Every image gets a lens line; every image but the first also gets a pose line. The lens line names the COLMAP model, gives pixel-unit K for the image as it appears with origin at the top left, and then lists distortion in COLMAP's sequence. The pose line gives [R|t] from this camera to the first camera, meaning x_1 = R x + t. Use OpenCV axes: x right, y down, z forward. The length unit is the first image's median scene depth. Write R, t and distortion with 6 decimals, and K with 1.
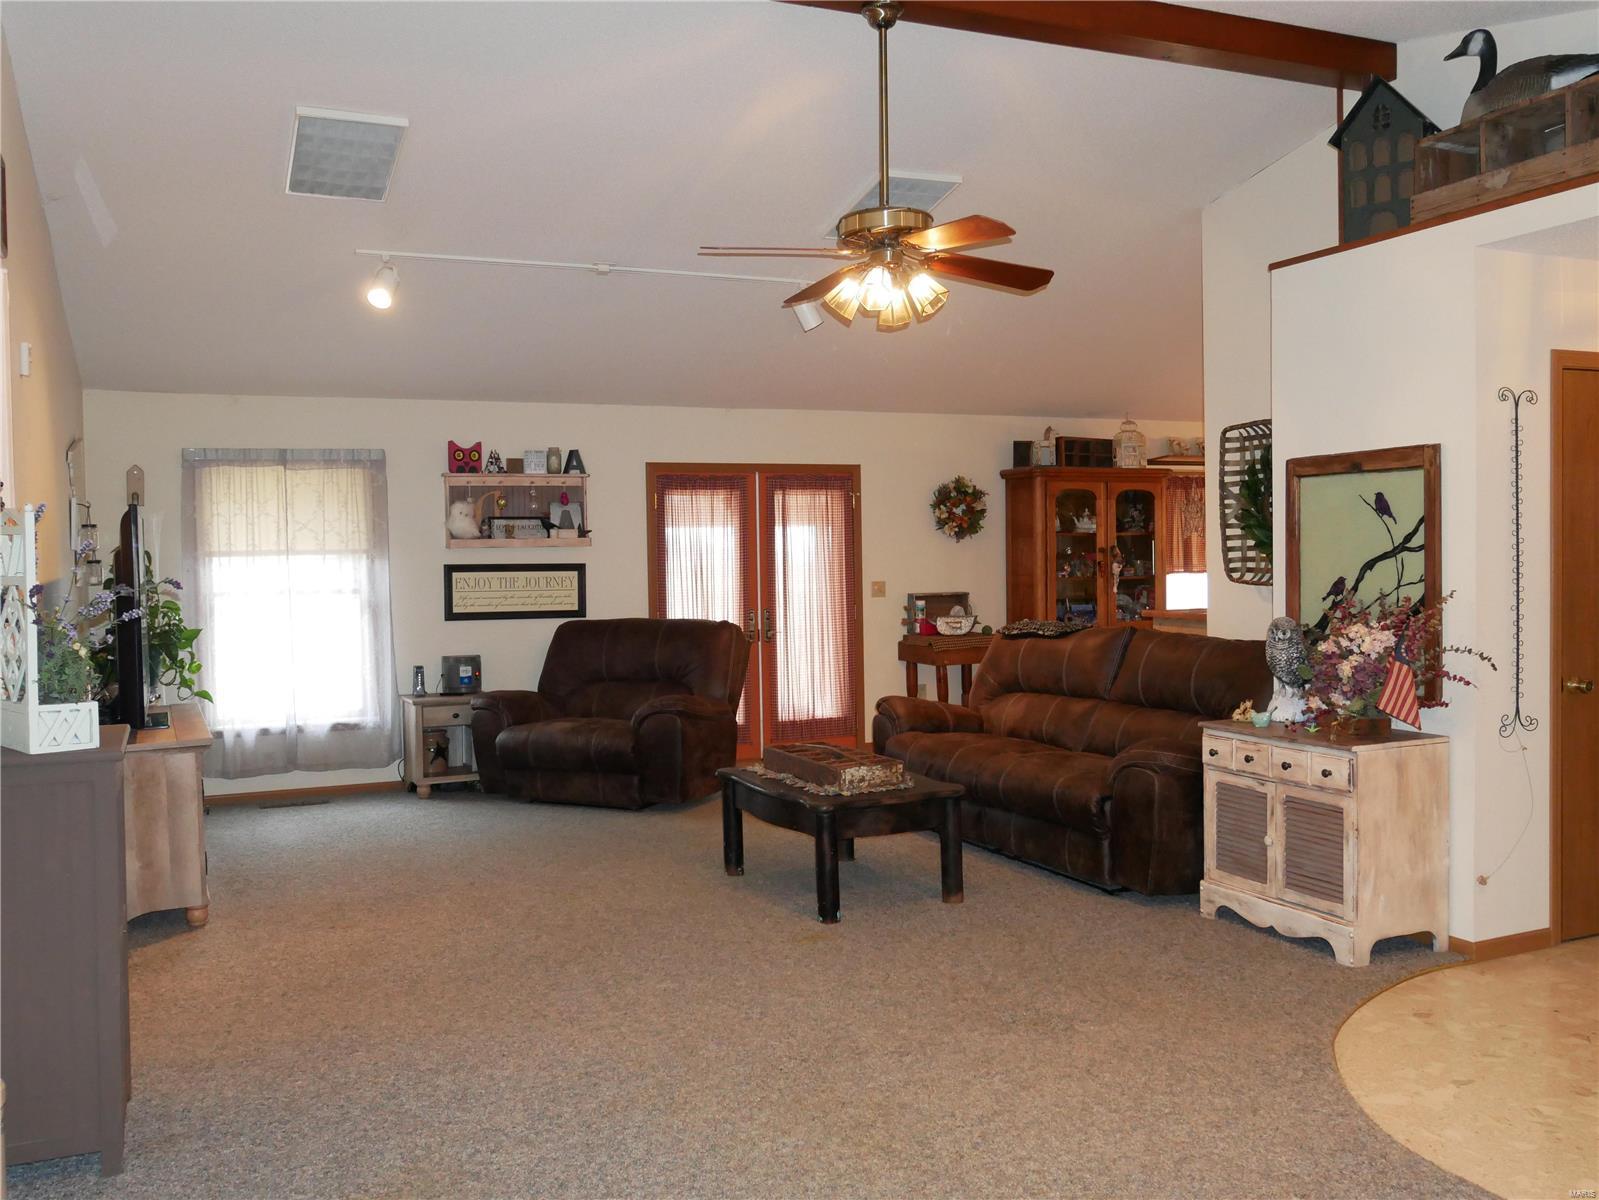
lens RADIAL K [[1414.9, 0, 807.0], [0, 1414.9, 599.9], [0, 0, 1]] dist [-0.018789, 0.007317]
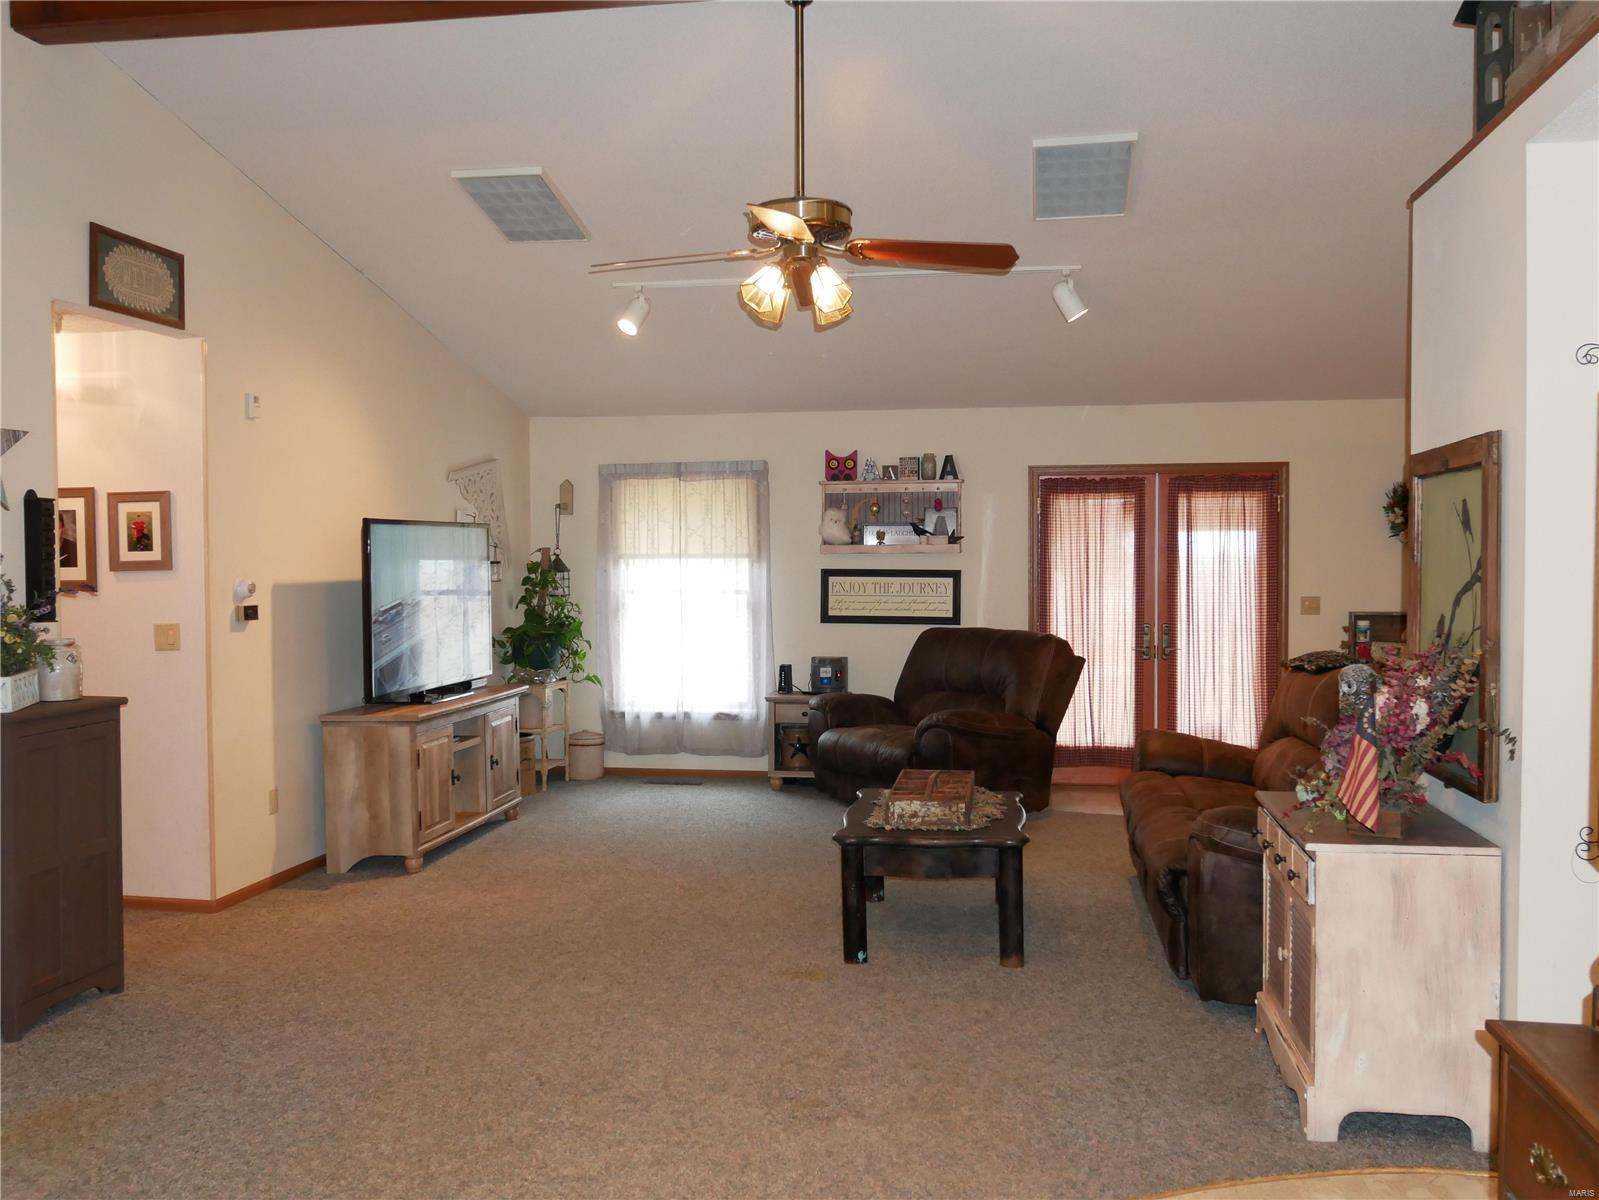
lens RADIAL K [[1414.9, 0, 805.9], [0, 1414.9, 597.3], [0, 0, 1]] dist [-0.018789, 0.007317]
pose [[0.824845, 0.029635, -0.564582, 0.342048], [-0.029013, 0.999528, 0.010077, -0.015015], [0.564614, 0.008068, 0.825316, 0.137706]]
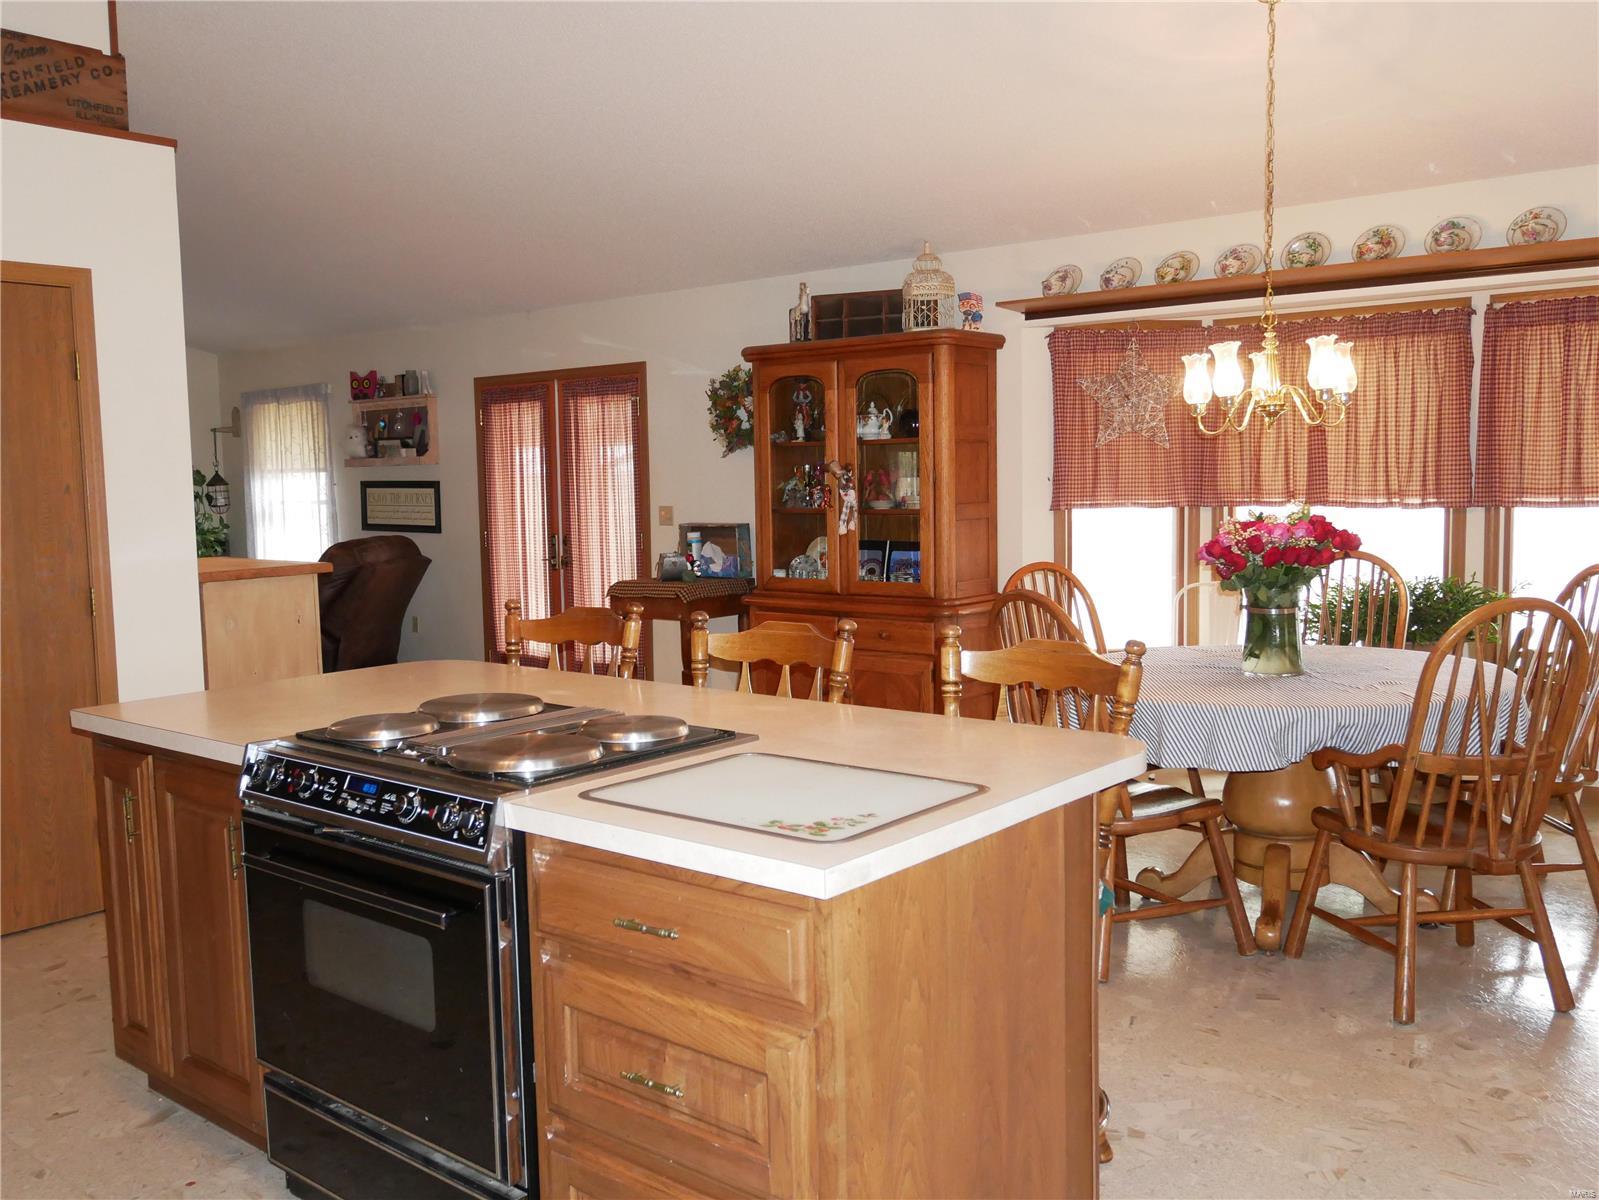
lens RADIAL K [[1414.9, 0, 793.4], [0, 1414.9, 604.3], [0, 0, 1]] dist [-0.018789, 0.007317]
pose [[0.421660, 0.093280, -0.901943, 0.976984], [-0.018294, 0.995367, 0.094389, -0.041995], [0.906570, -0.023300, 0.421413, 0.877417]]
